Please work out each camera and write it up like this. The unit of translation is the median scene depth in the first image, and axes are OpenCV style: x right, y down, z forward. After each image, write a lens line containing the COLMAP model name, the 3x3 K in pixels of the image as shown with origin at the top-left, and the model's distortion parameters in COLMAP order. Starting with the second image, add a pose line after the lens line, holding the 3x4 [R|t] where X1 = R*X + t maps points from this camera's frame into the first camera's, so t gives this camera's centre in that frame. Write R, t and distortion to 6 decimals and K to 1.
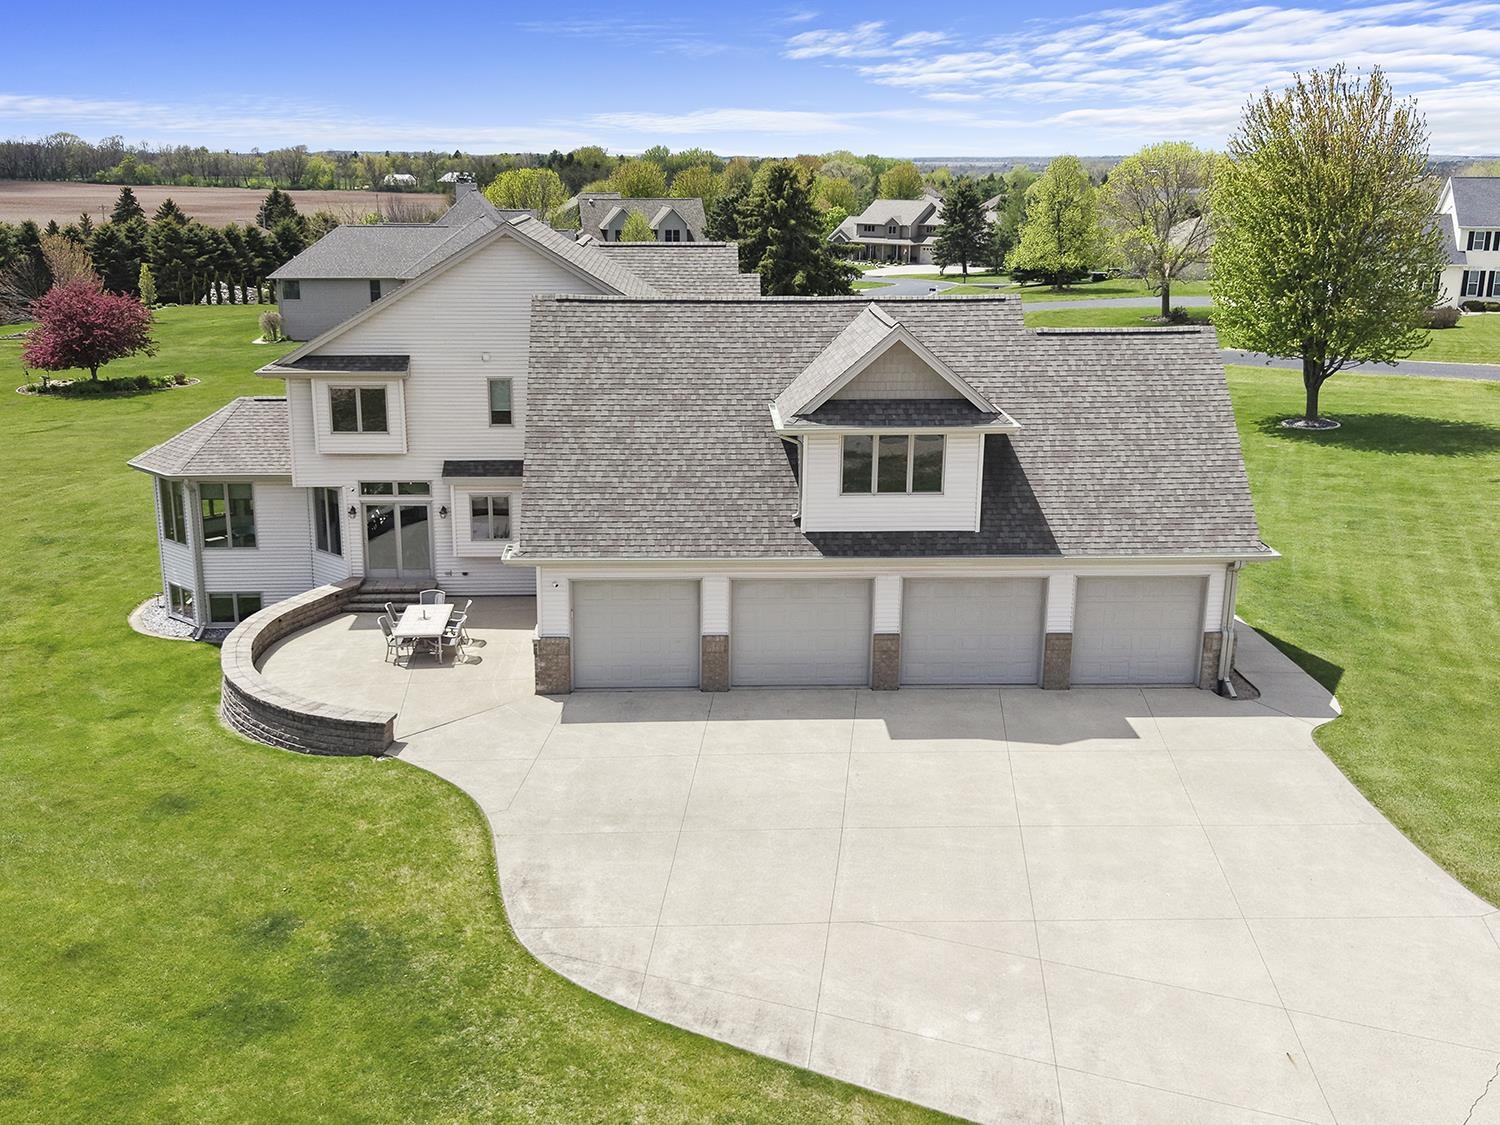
lens RADIAL K [[1485.0, 0, 747.6], [0, 1485.0, 562.8], [0, 0, 1]] dist [0.048357, -0.015013]
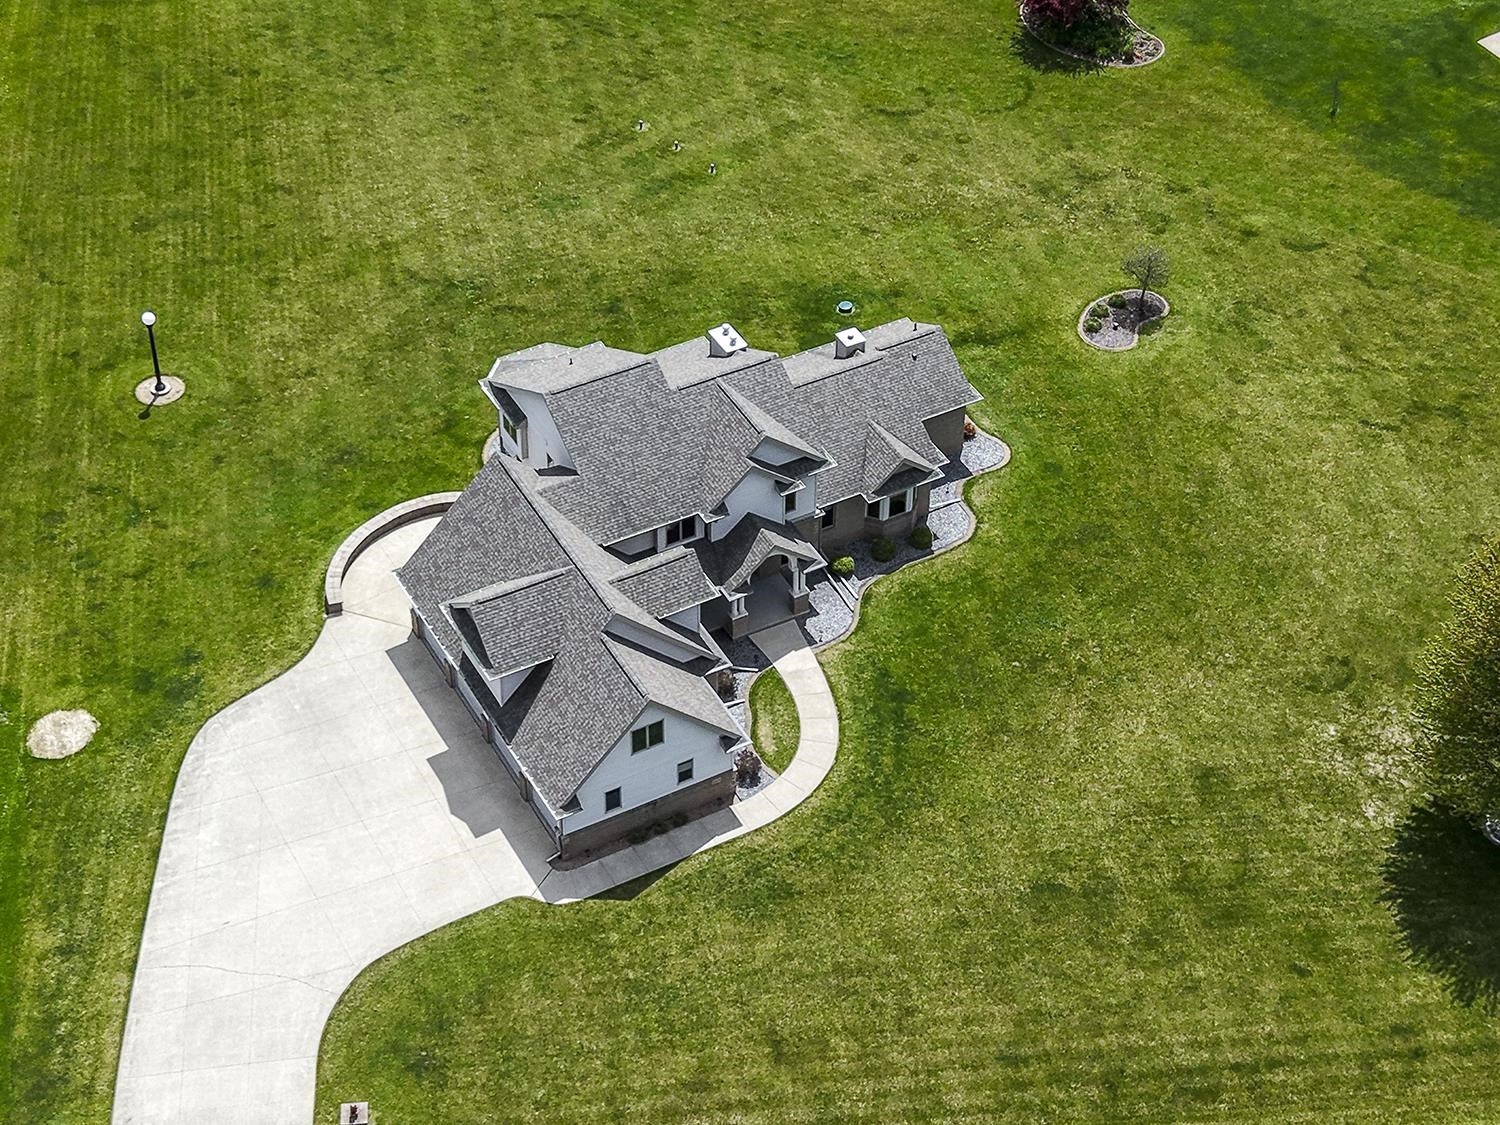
lens RADIAL K [[2876.6, 0, 747.9], [0, 2876.6, 559.9], [0, 0, 1]] dist [0.198491, -0.144510]
pose [[0.440060, 0.603291, -0.665121, 2.620214], [-0.244155, 0.793178, 0.557905, -2.293808], [0.864138, -0.083119, 0.496343, -0.543421]]
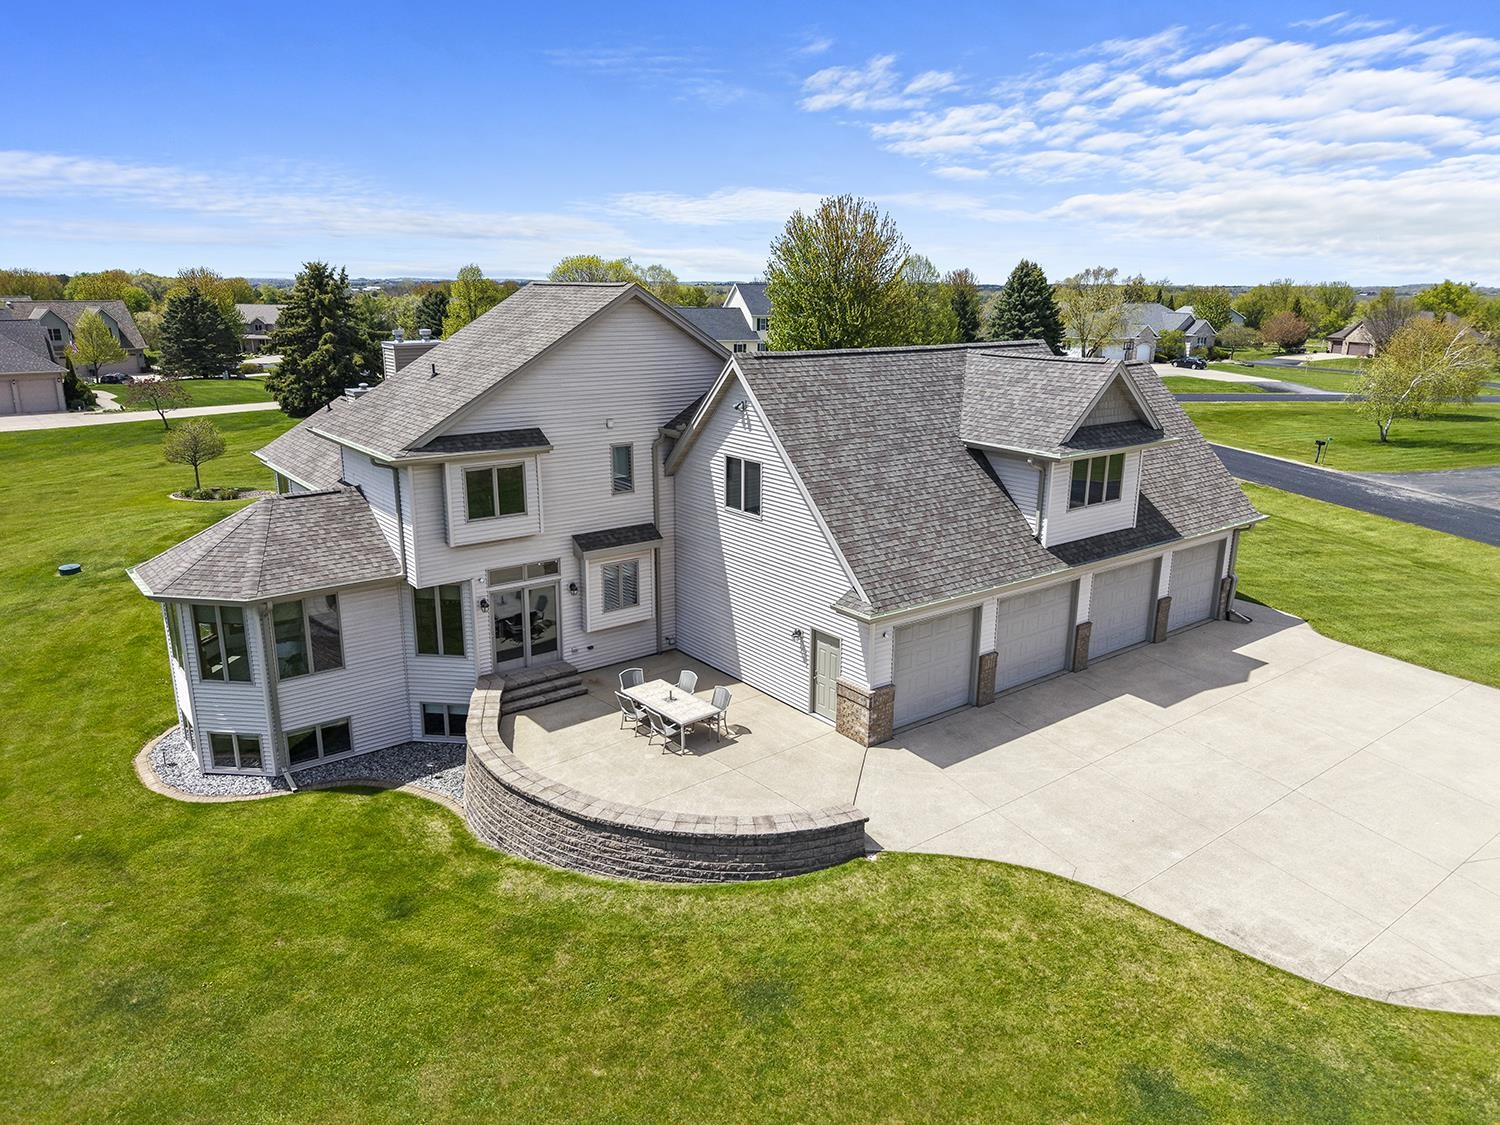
lens RADIAL K [[1008.9, 0, 757.6], [0, 1008.9, 567.6], [0, 0, 1]] dist [0.046681, -0.052996]
pose [[0.811520, -0.154222, 0.563605, -0.573073], [0.147748, 0.987356, 0.057436, -0.081721], [-0.565336, 0.036661, 0.824045, 0.479895]]
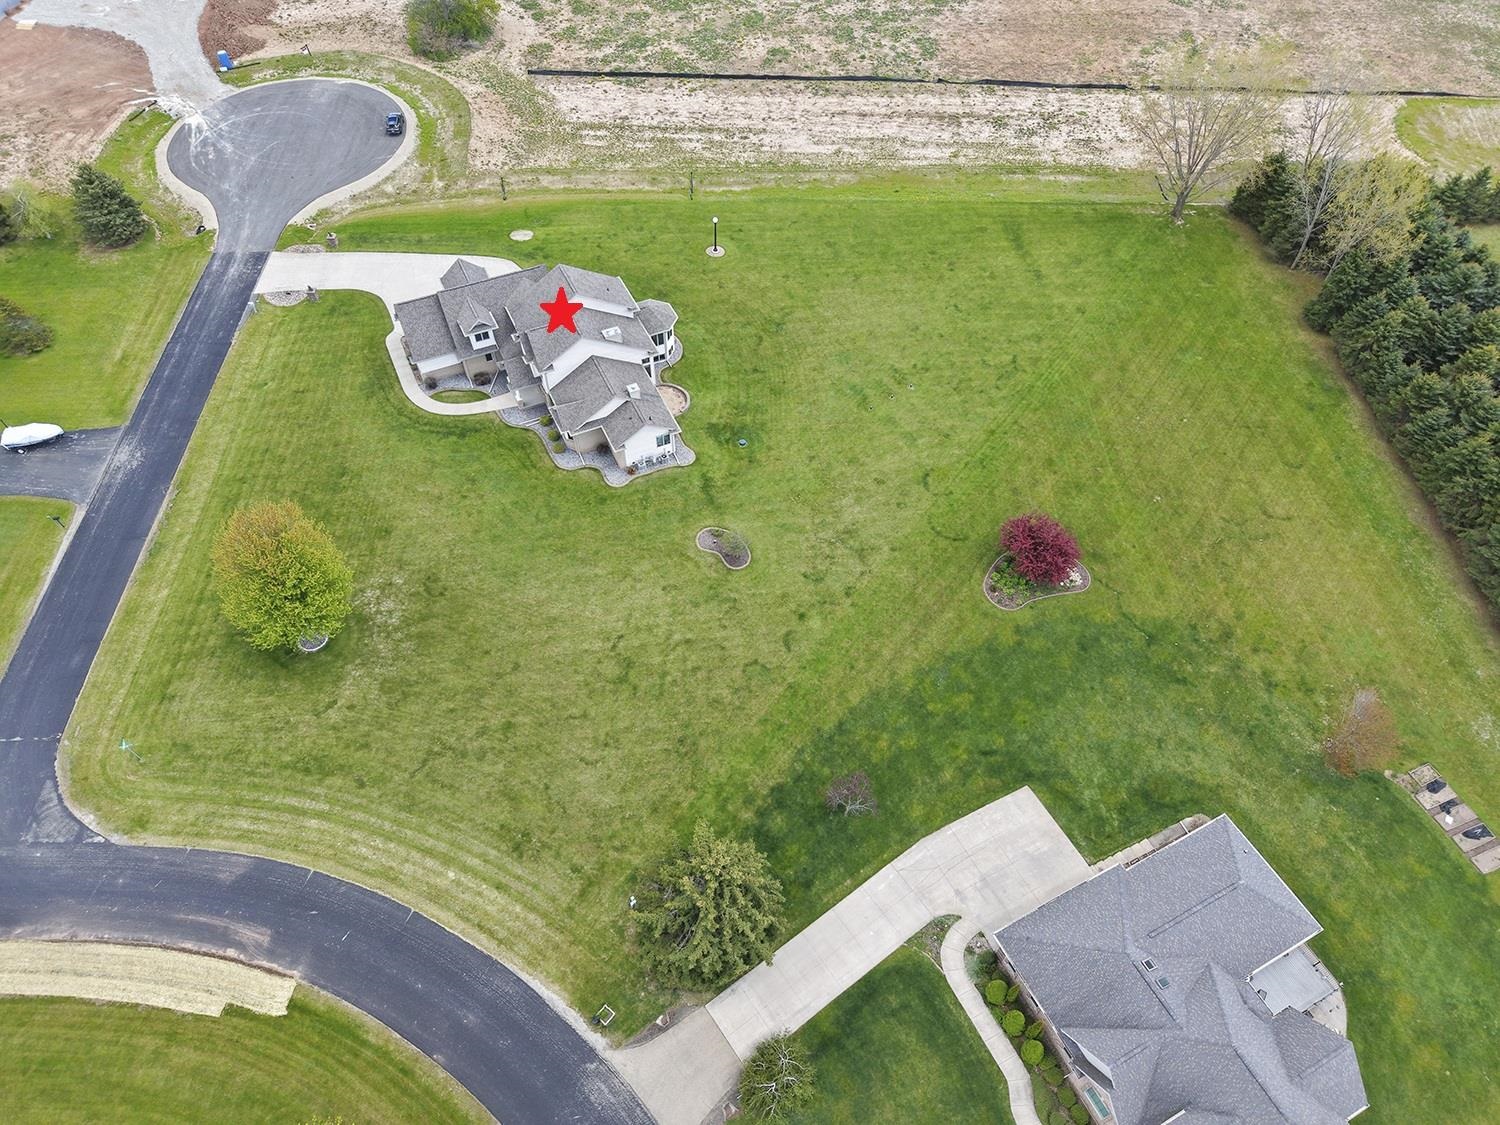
lens RADIAL K [[1008.9, 0, 757.6], [0, 1008.9, 567.6], [0, 0, 1]] dist [0.046681, -0.052996]
pose [[-0.923607, 0.295219, -0.244530, 0.302764], [-0.113613, 0.398424, 0.910137, -2.892204], [0.366117, 0.868391, -0.334447, 3.300713]]
